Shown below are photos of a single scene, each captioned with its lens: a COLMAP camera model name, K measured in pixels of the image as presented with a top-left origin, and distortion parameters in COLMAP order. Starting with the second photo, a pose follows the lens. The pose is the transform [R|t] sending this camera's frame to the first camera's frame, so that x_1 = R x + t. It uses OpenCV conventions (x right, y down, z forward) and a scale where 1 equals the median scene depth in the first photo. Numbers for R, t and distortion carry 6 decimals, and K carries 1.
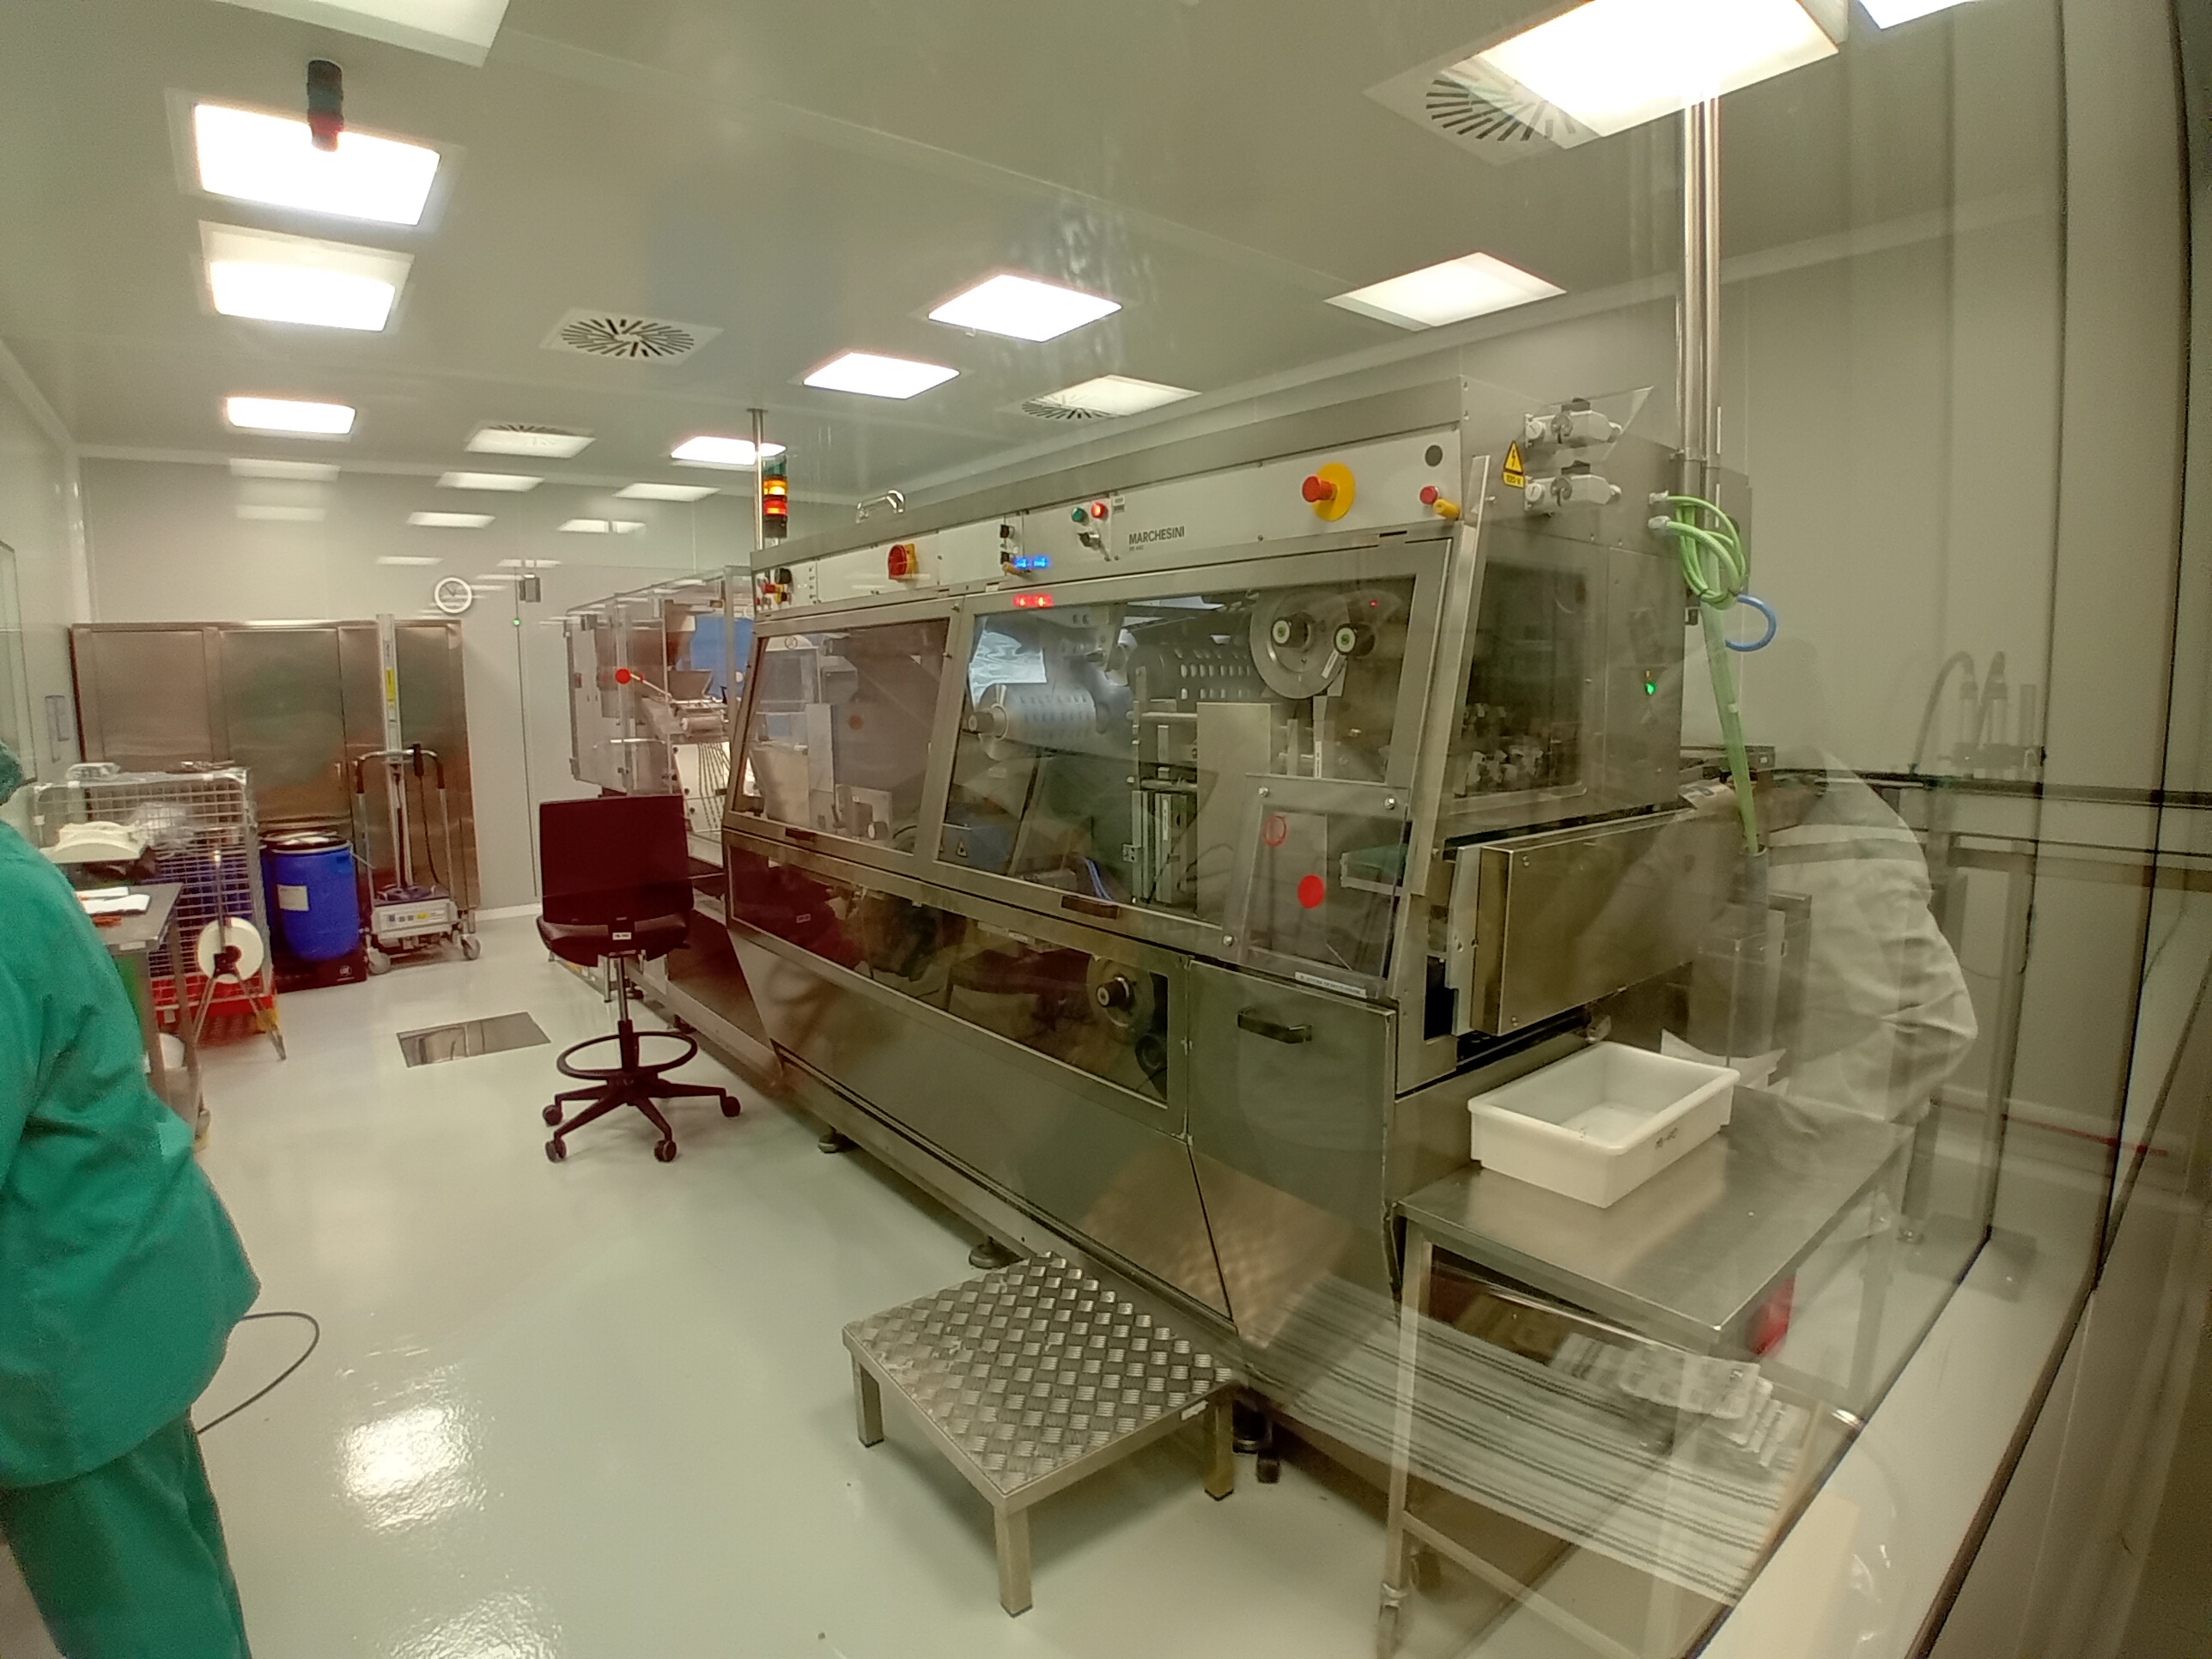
lens RADIAL K [[1118.2, 0, 1130.4], [0, 1118.2, 823.4], [0, 0, 1]] dist [-0.141227, 0.033318]
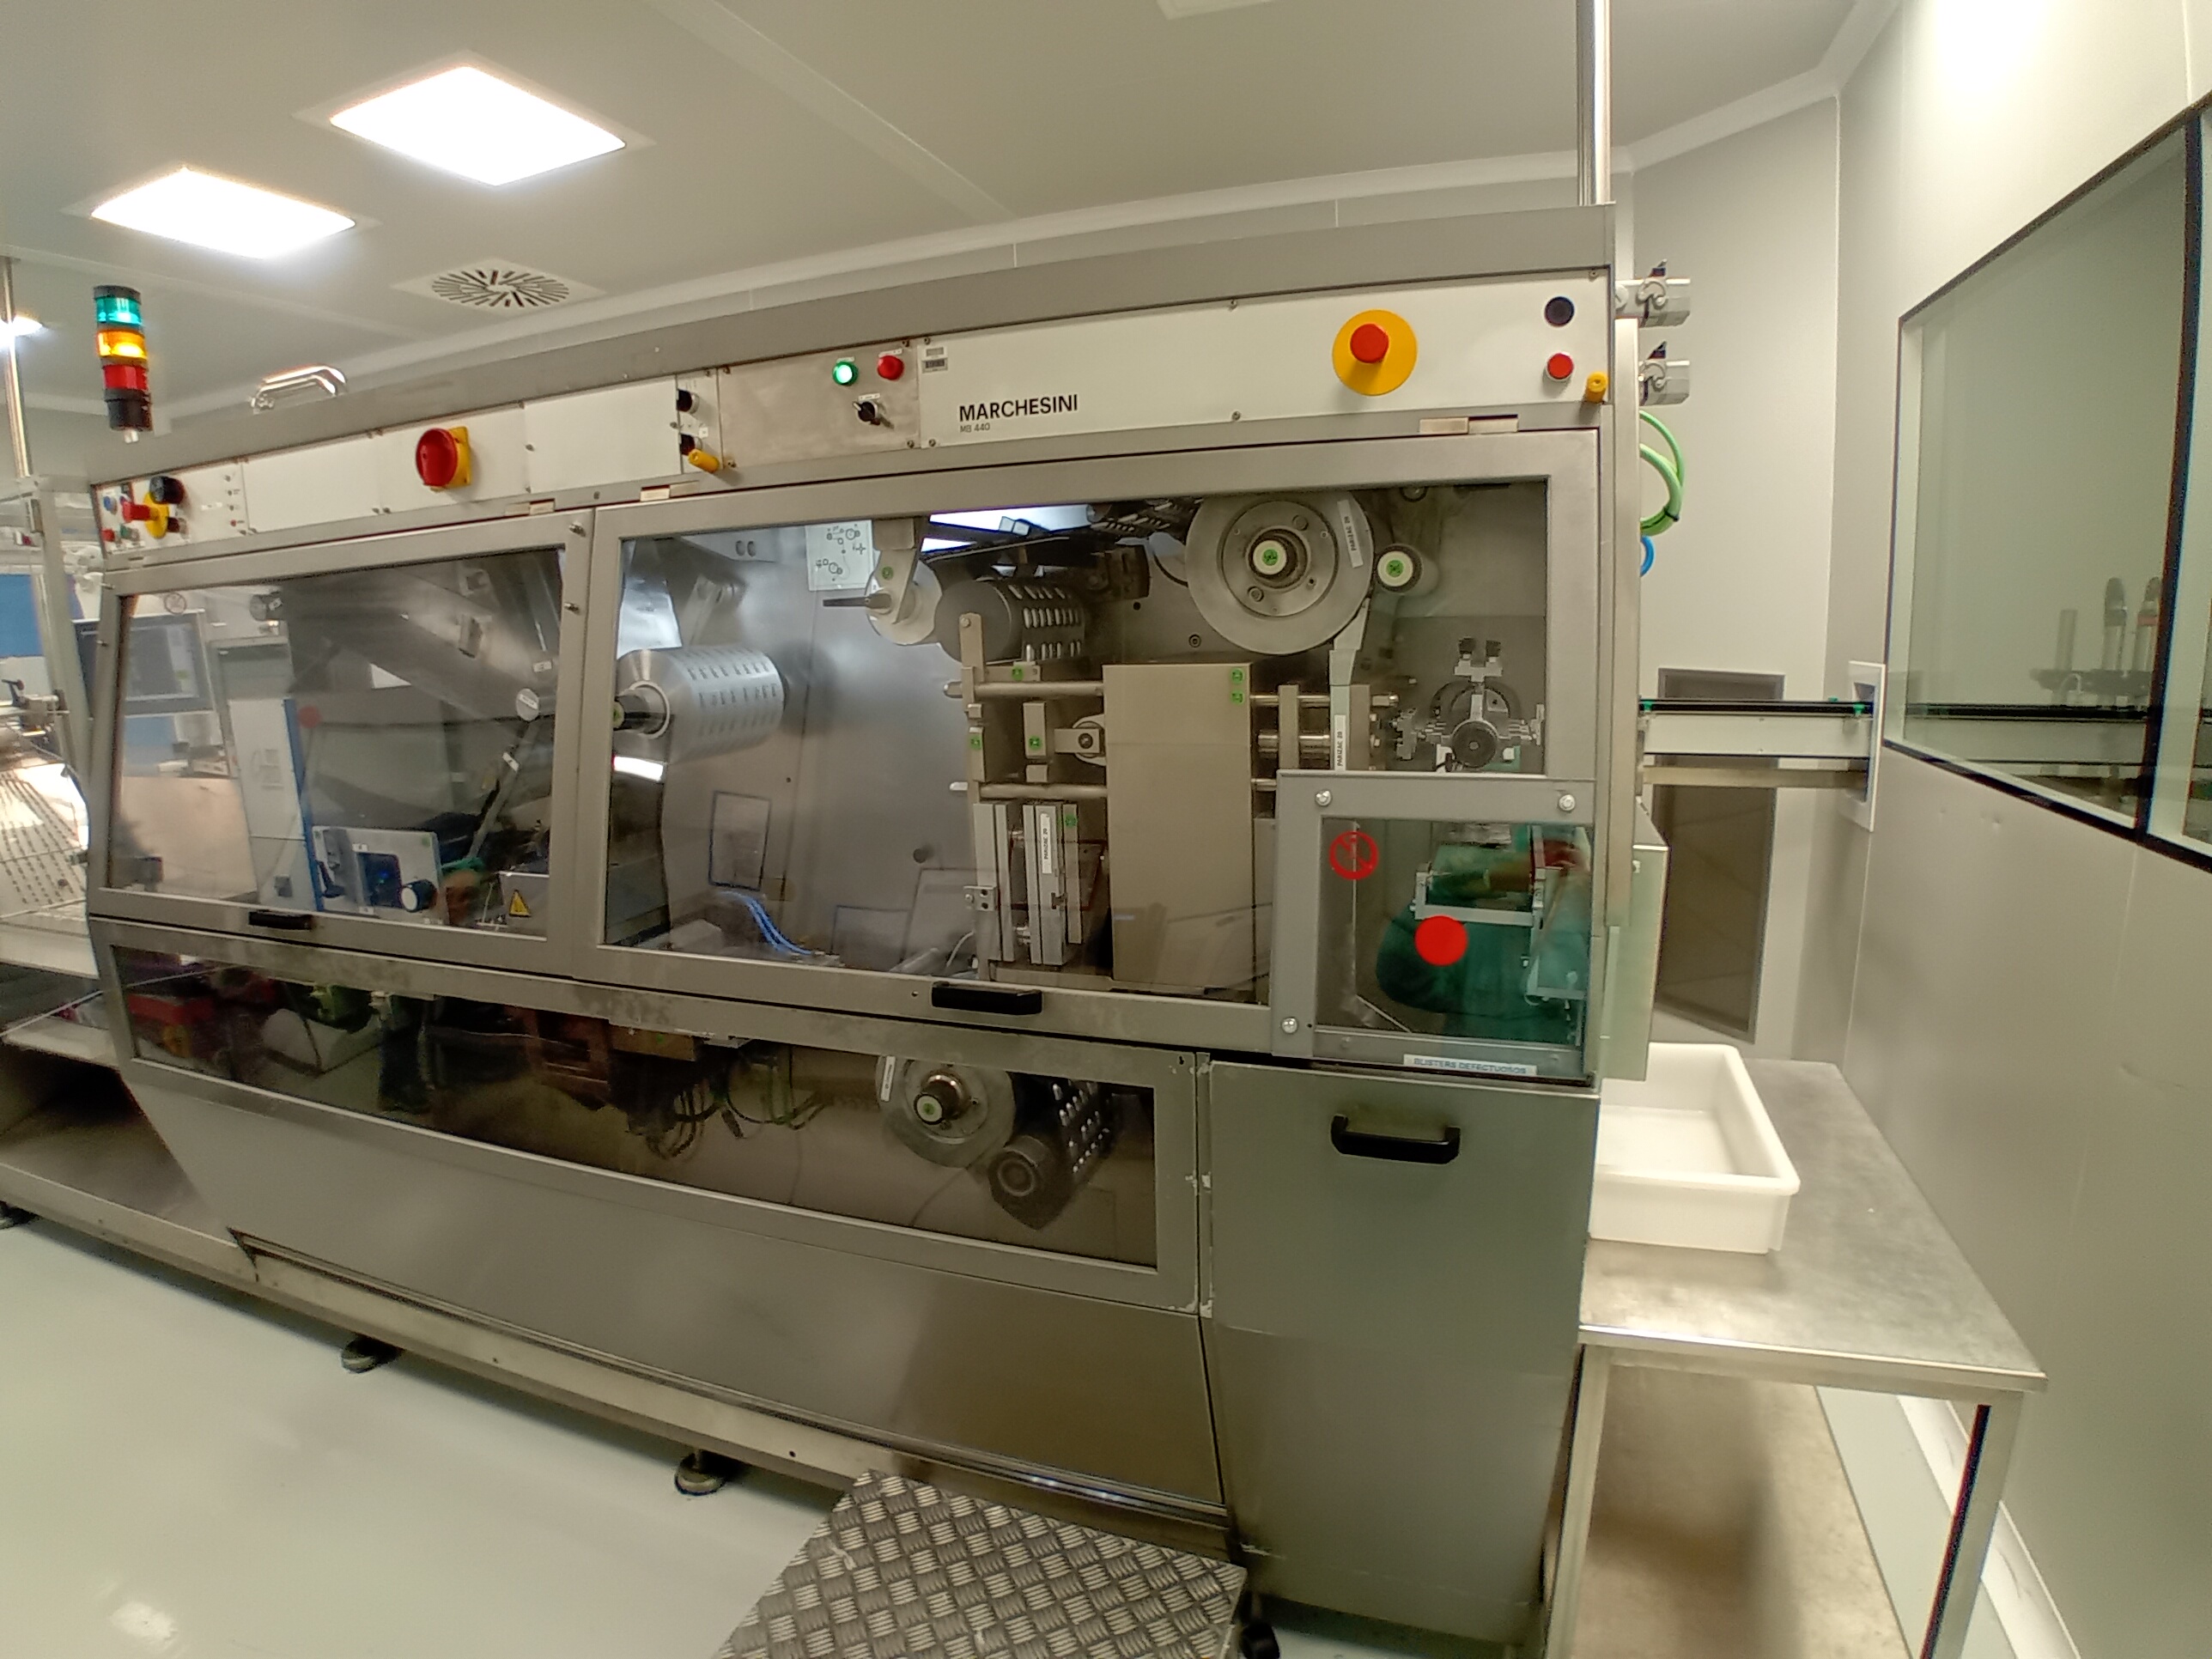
lens RADIAL K [[1118.2, 0, 1130.4], [0, 1118.2, 823.4], [0, 0, 1]] dist [-0.141227, 0.033318]
pose [[0.849510, -0.116746, 0.514493, -0.215006], [0.090119, 0.992987, 0.076523, -0.049511], [-0.519818, -0.018642, 0.854073, 0.327162]]
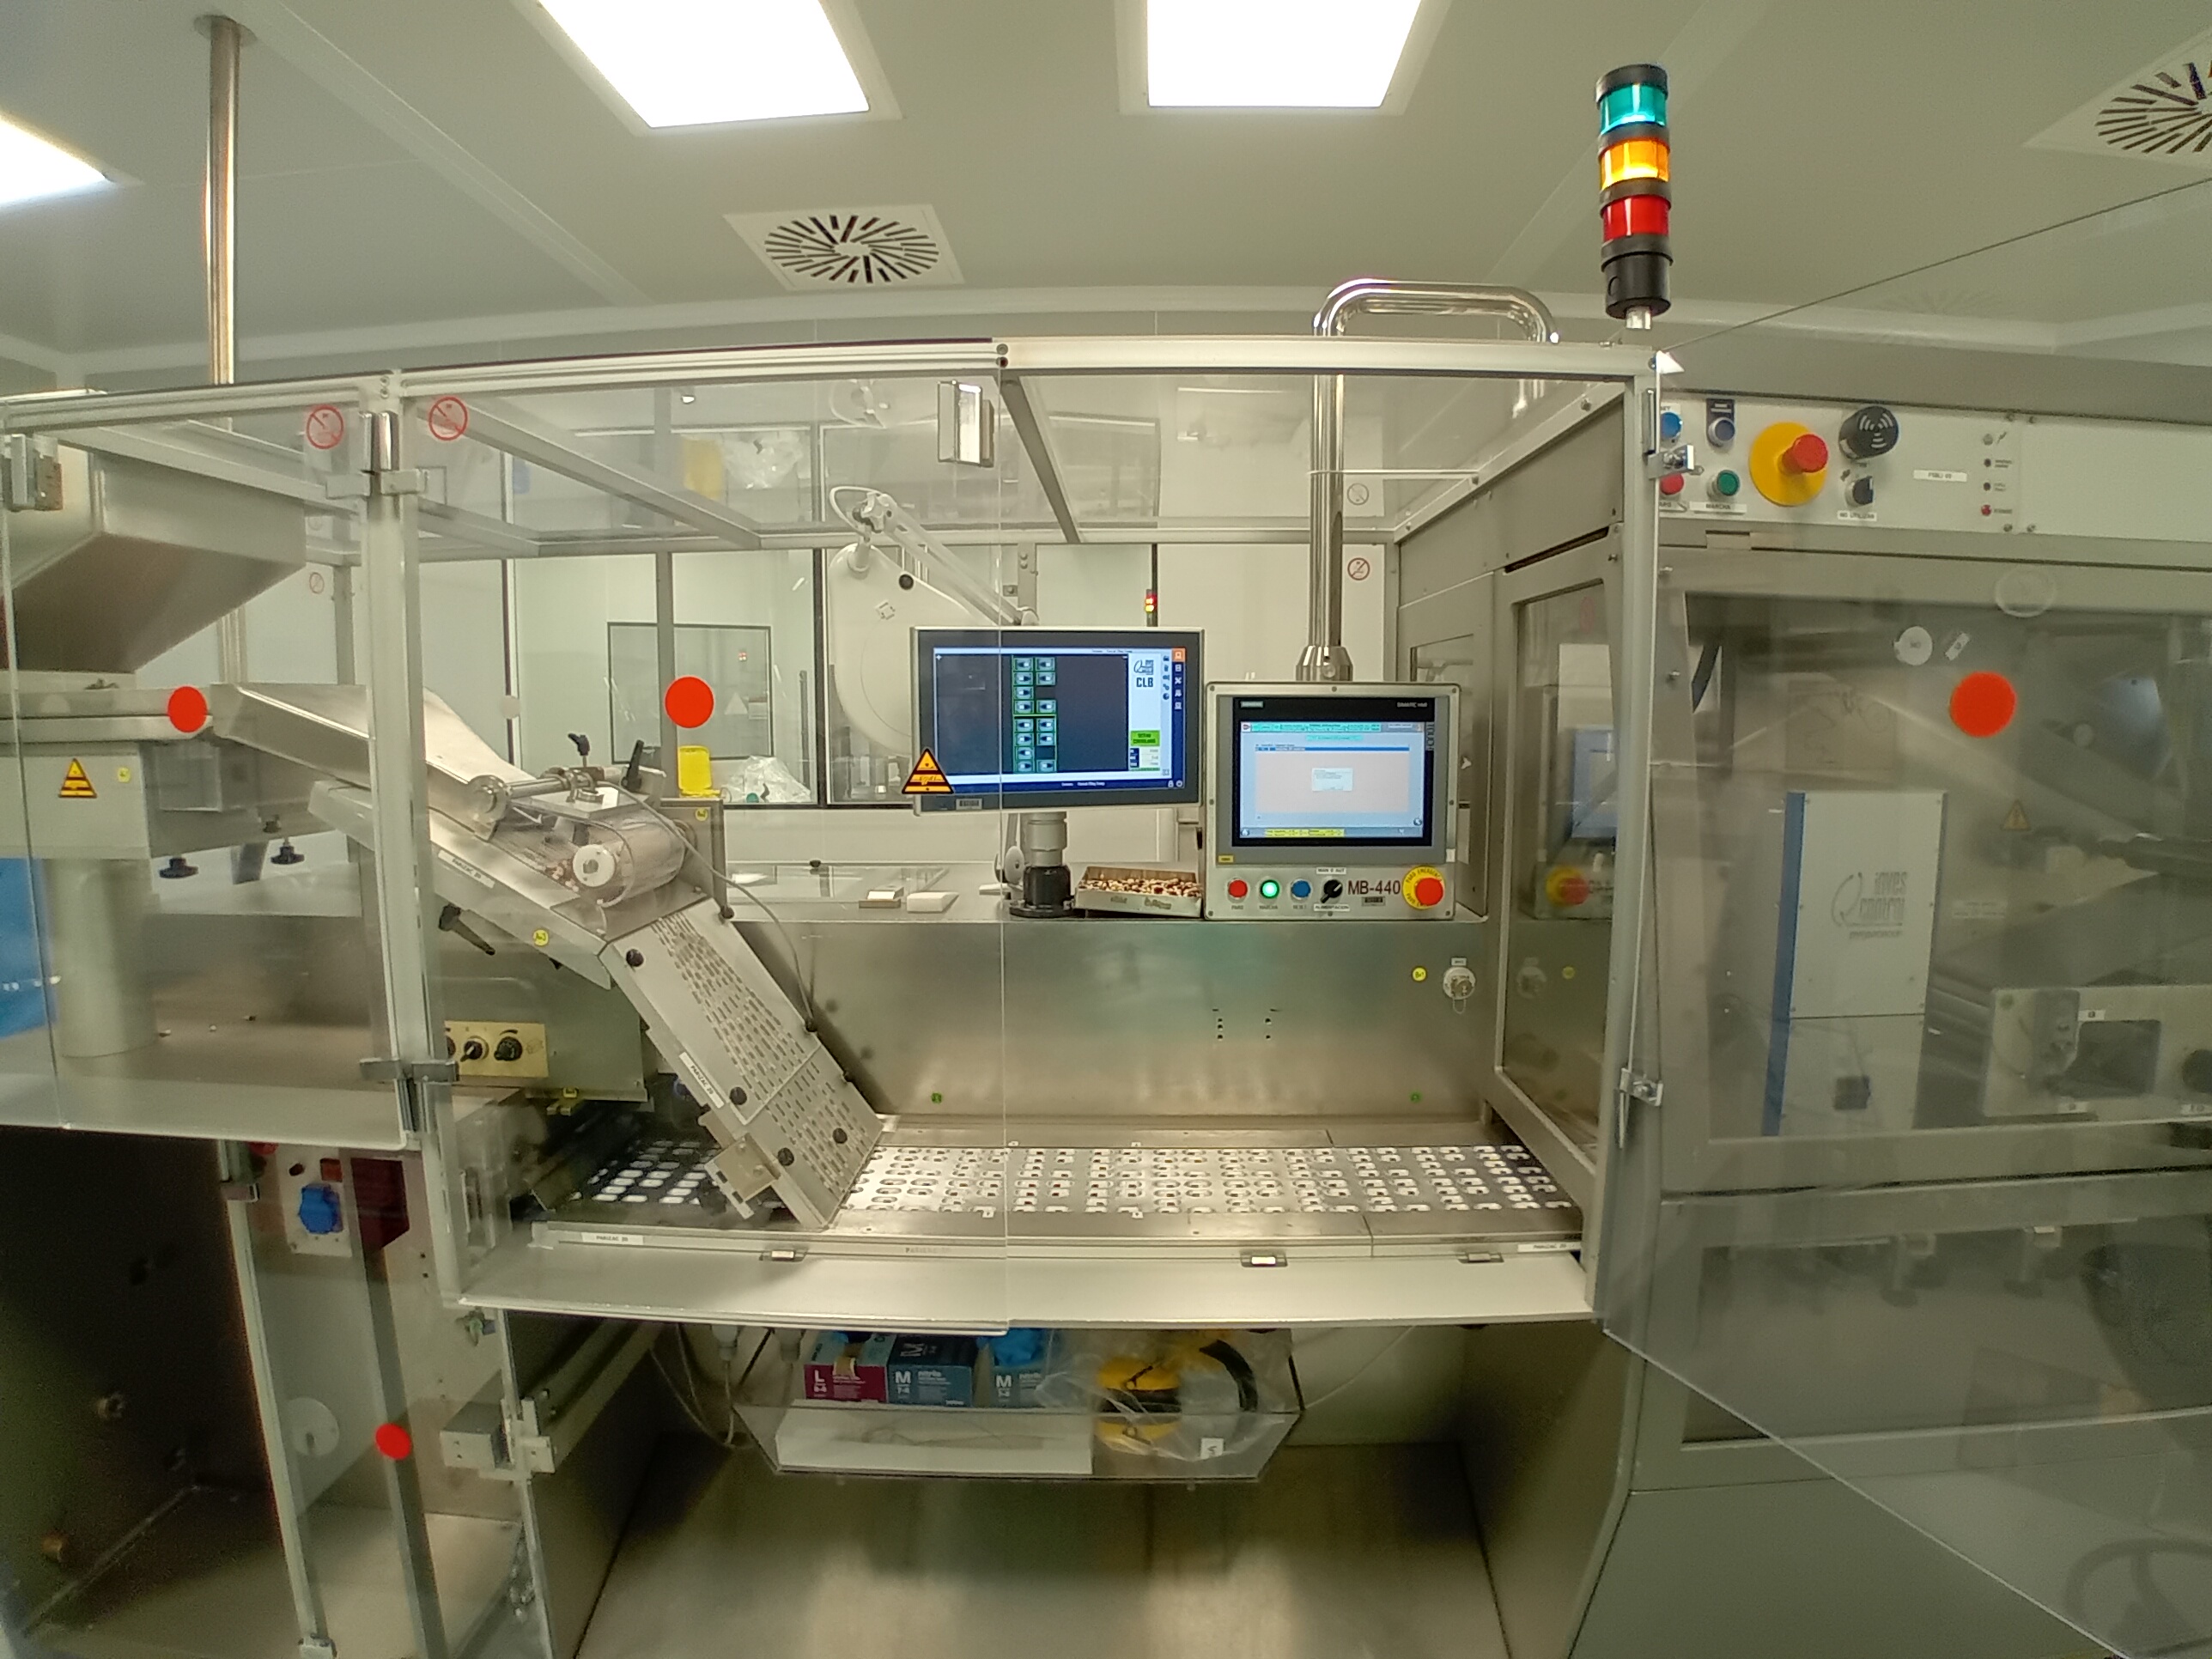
lens RADIAL K [[1118.2, 0, 1130.4], [0, 1118.2, 823.4], [0, 0, 1]] dist [-0.141227, 0.033318]
pose [[0.652622, -0.070615, 0.754386, -0.919585], [0.091124, 0.995736, 0.014375, -0.160405], [-0.752184, 0.059362, 0.656274, 1.218933]]
